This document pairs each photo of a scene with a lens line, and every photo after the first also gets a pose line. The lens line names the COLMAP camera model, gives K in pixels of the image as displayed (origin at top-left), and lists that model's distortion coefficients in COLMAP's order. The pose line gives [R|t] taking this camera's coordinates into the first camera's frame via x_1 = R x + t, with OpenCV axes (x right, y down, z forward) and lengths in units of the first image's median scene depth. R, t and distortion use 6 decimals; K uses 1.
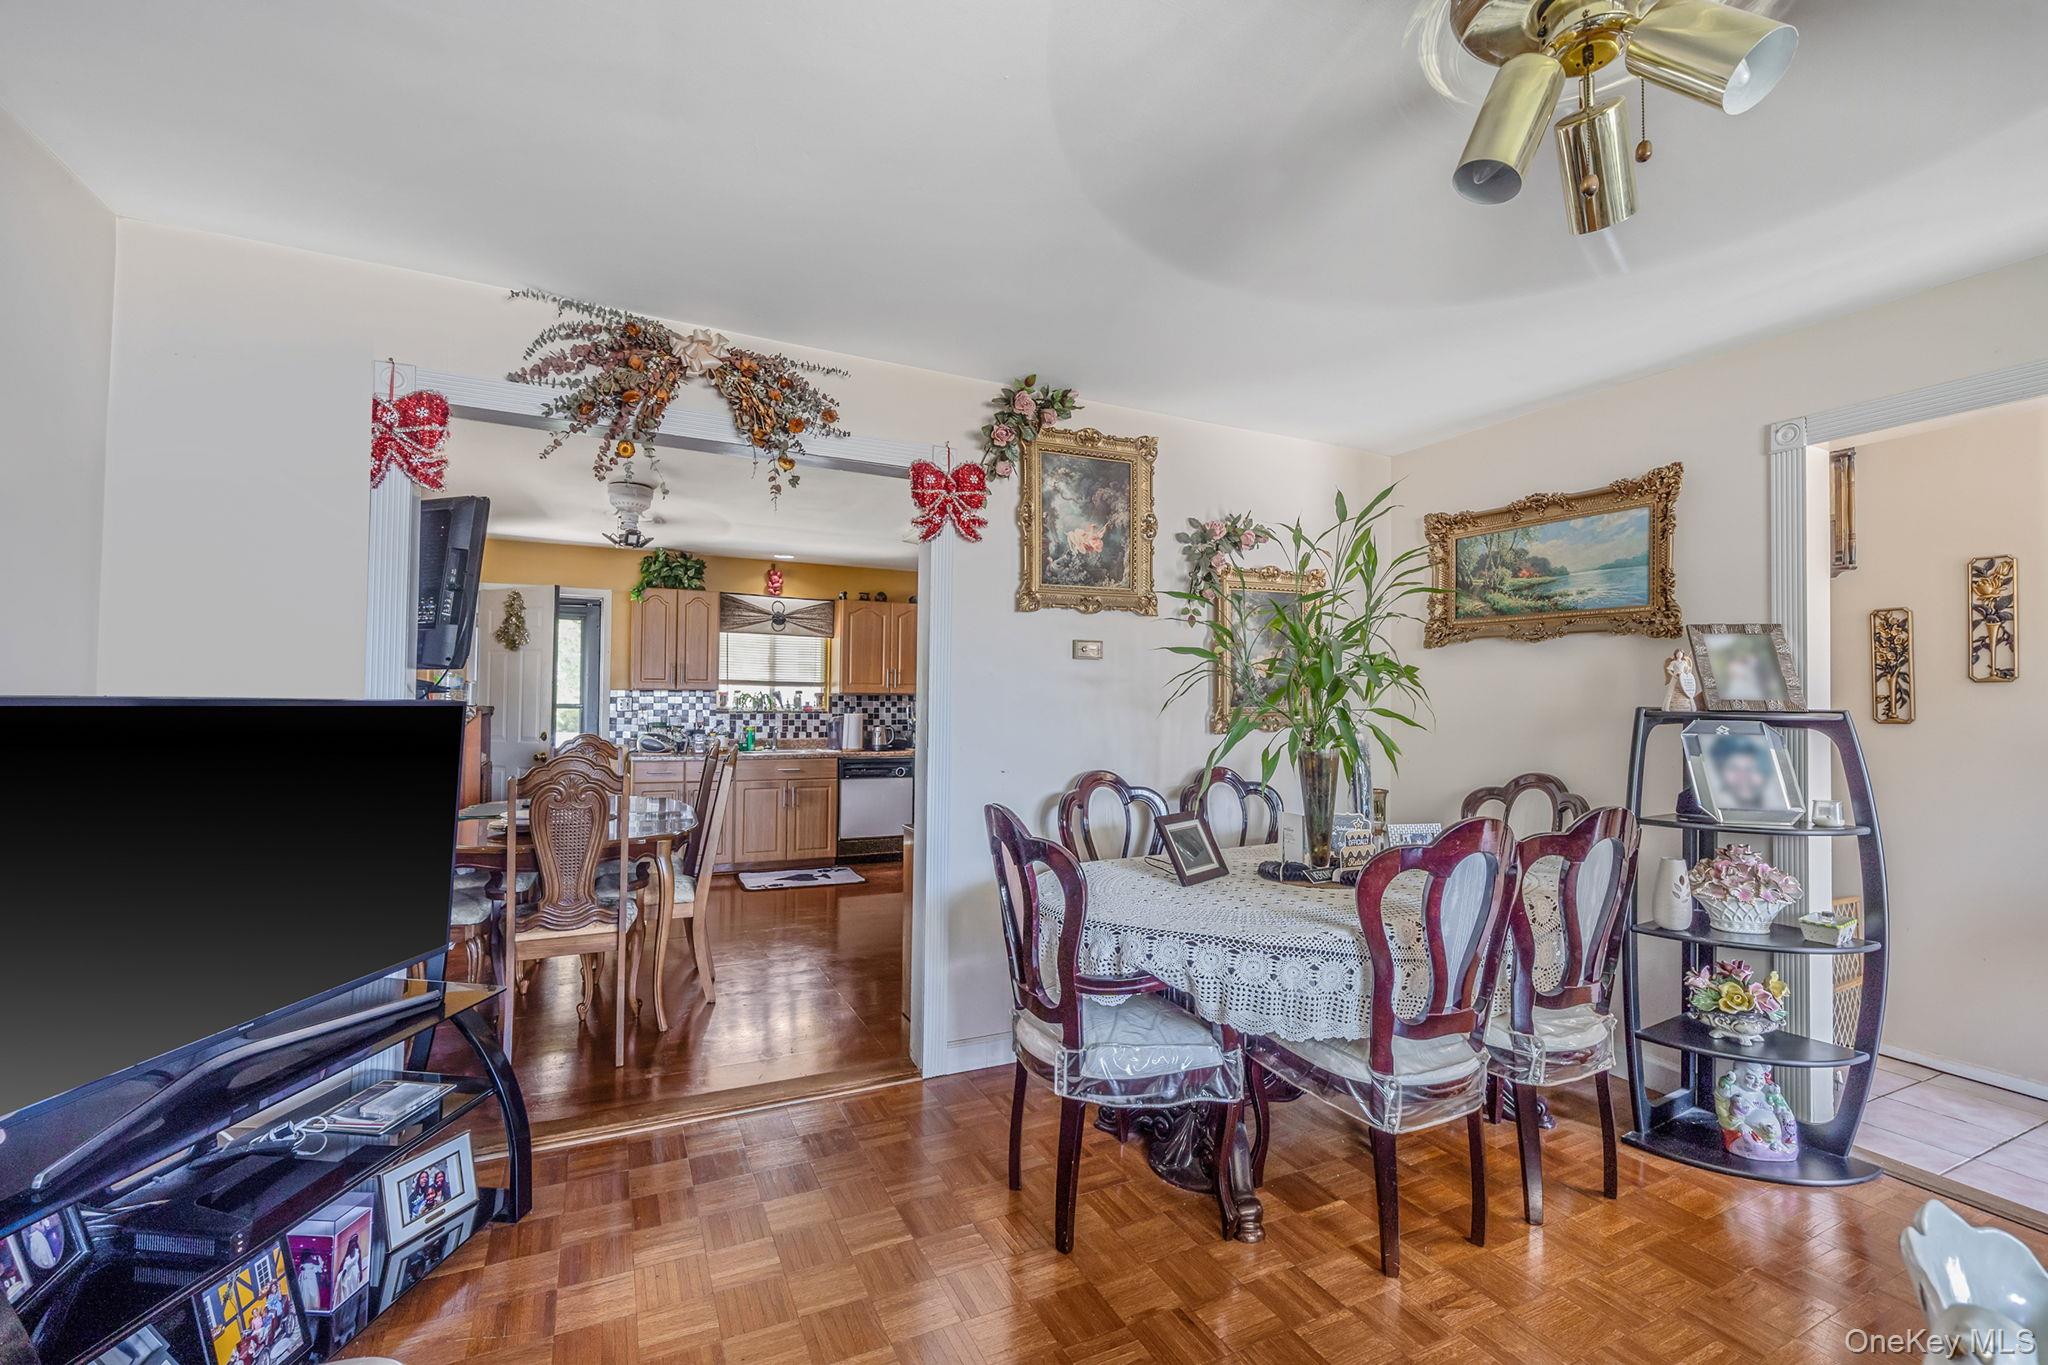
lens RADIAL K [[872.8, 0, 1019.7], [0, 872.8, 684.1], [0, 0, 1]] dist [-0.003280, -0.000682]
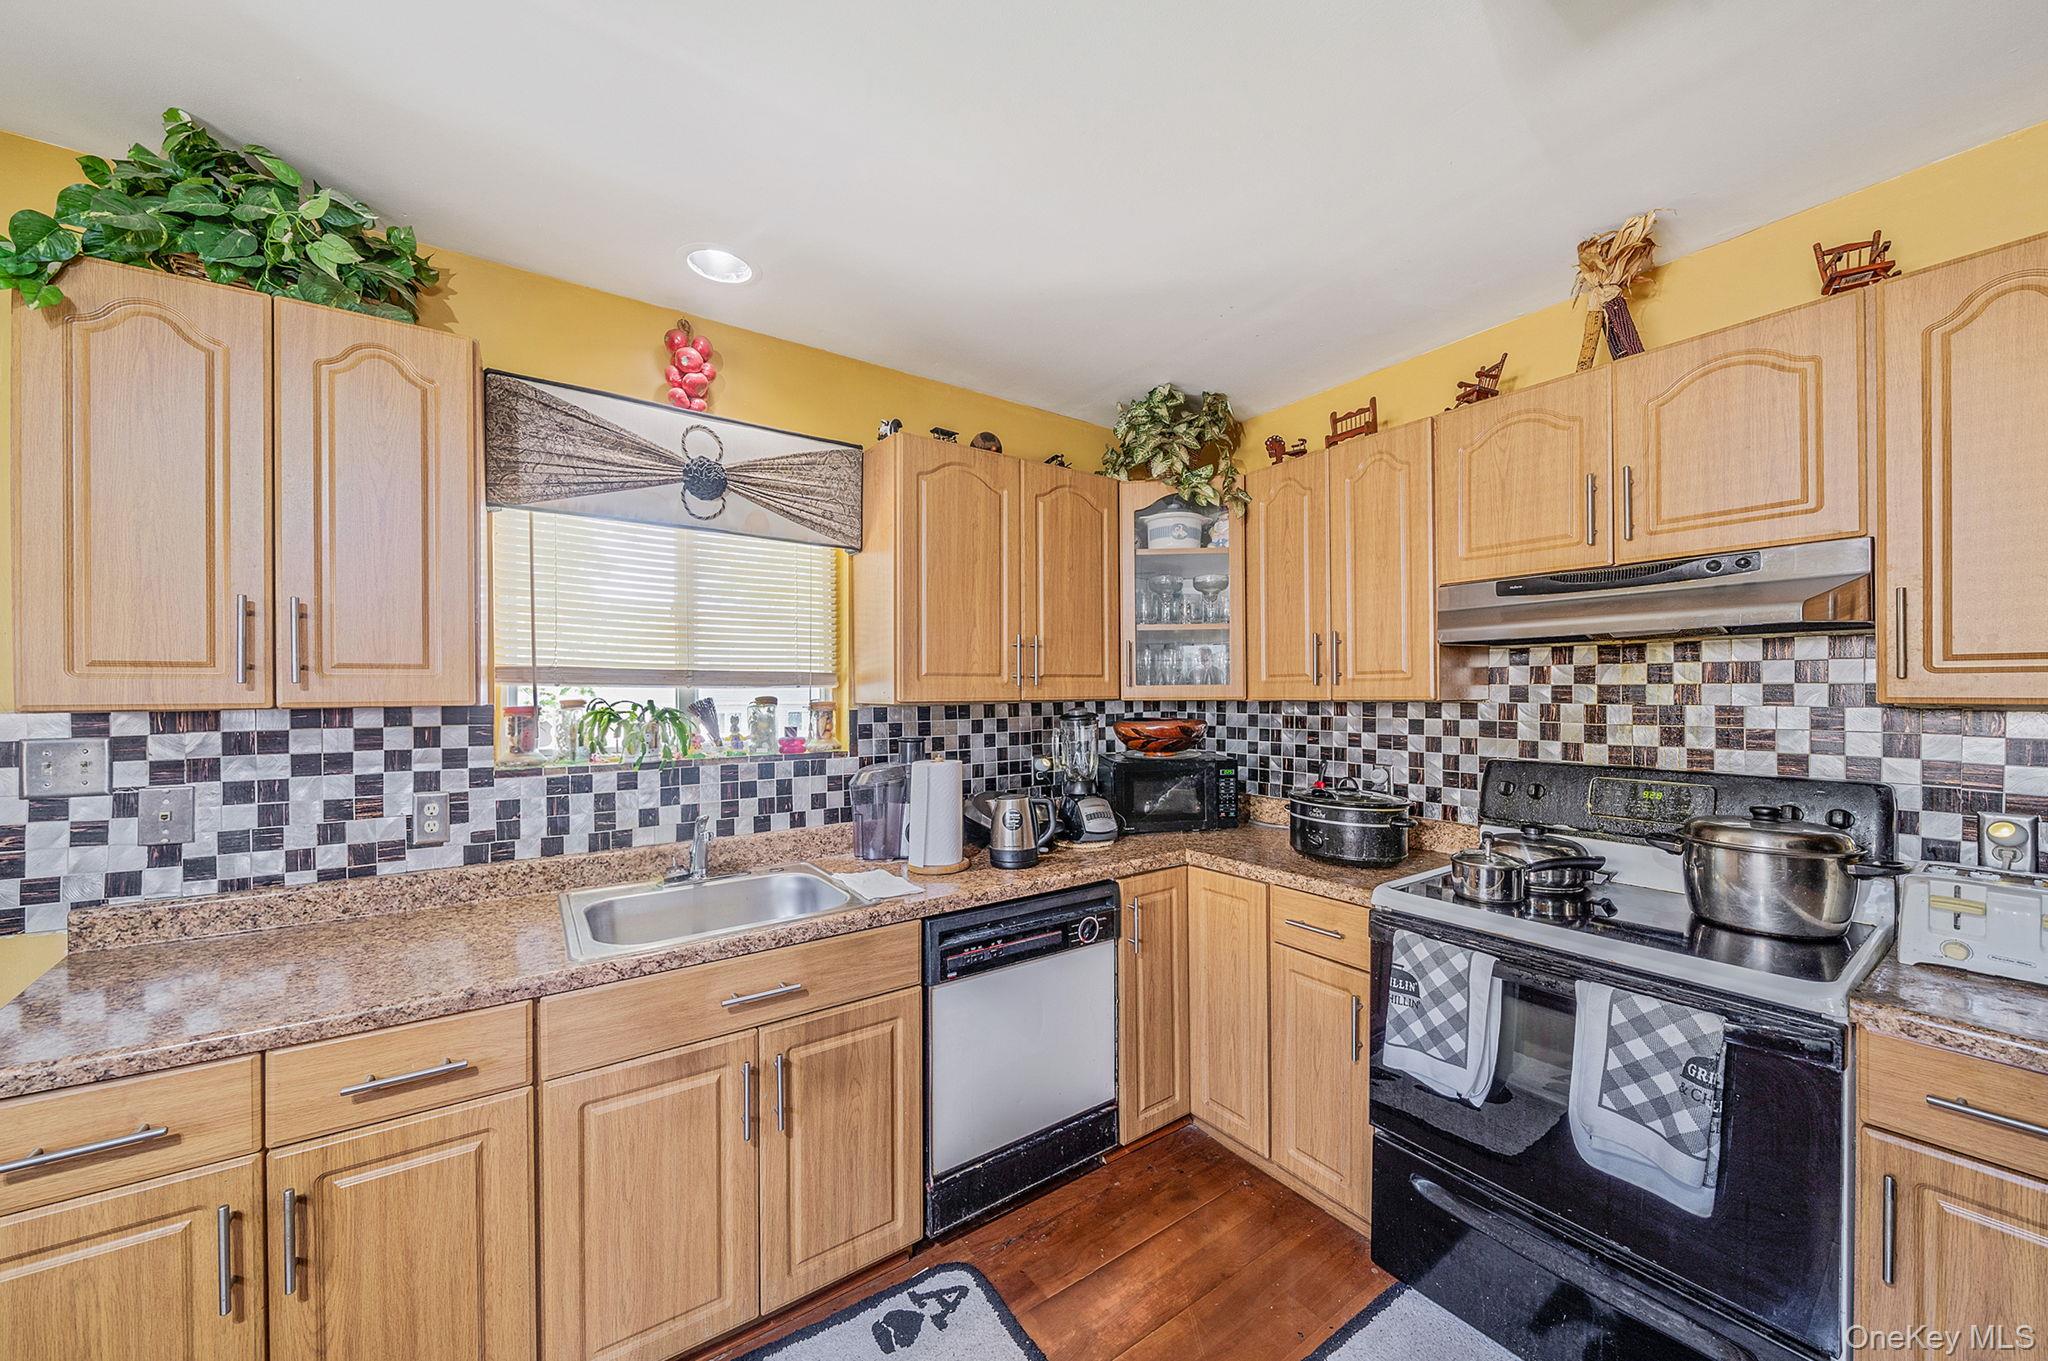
lens RADIAL K [[728.7, 0, 1022.3], [0, 728.7, 692.8], [0, 0, 1]] dist [-0.003907, -0.000182]
pose [[0.986909, -0.013422, 0.160718, -0.203437], [0.009465, 0.999634, 0.025361, -0.000913], [-0.161000, -0.023508, 0.986674, 0.709272]]
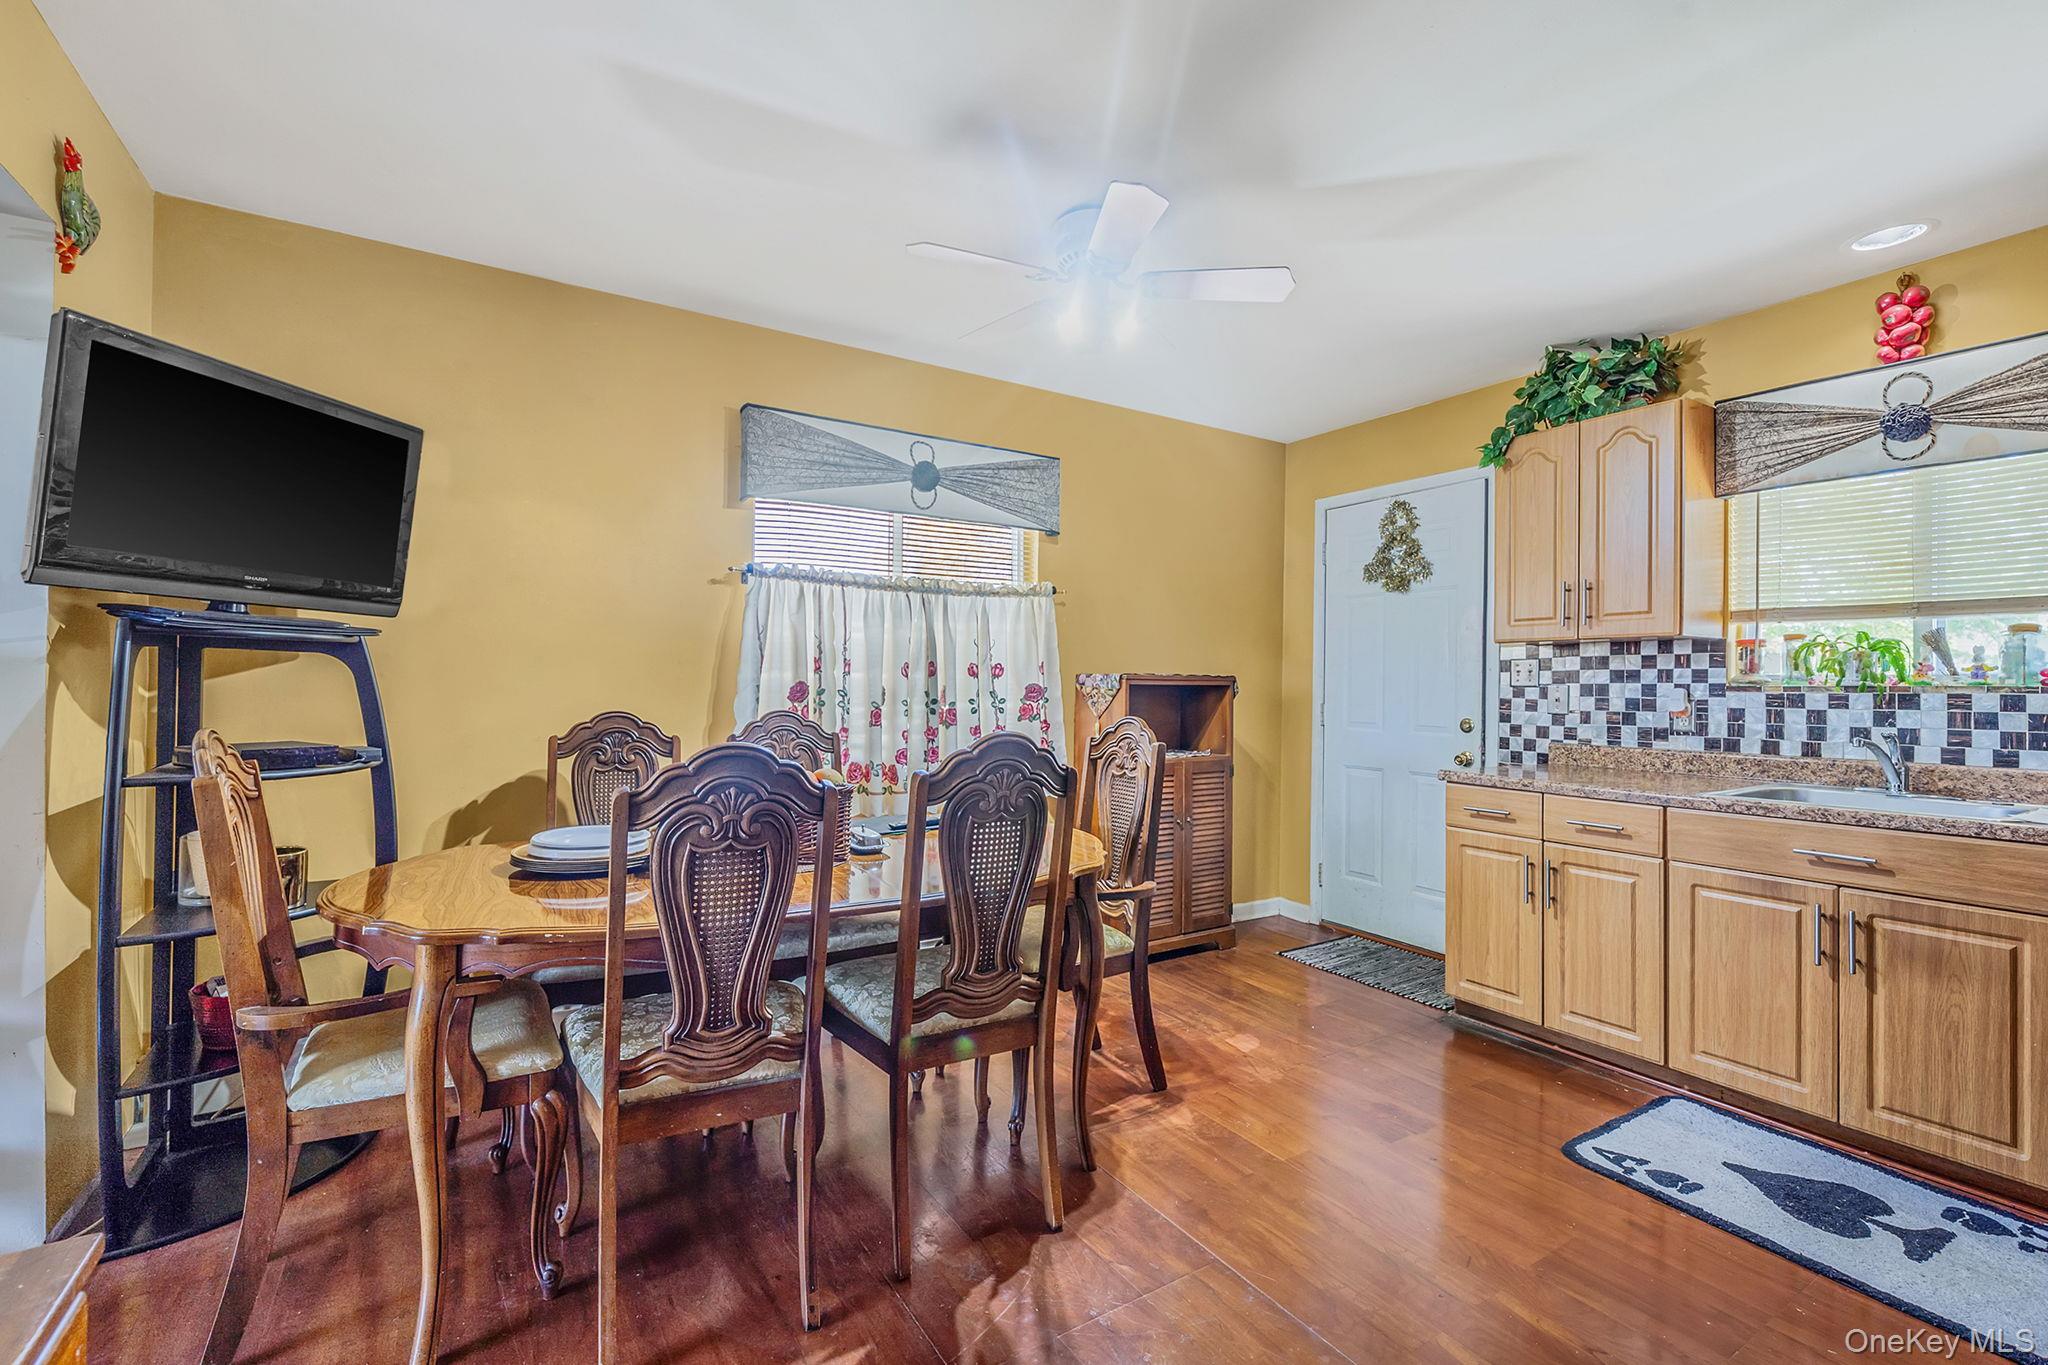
lens RADIAL K [[872.8, 0, 1012.7], [0, 872.8, 687.2], [0, 0, 1]] dist [-0.003280, -0.000682]
pose [[0.111399, -0.002132, -0.993774, 0.030585], [0.019212, 0.999815, 0.000009, 0.024383], [0.993590, -0.019093, 0.111419, 0.600745]]
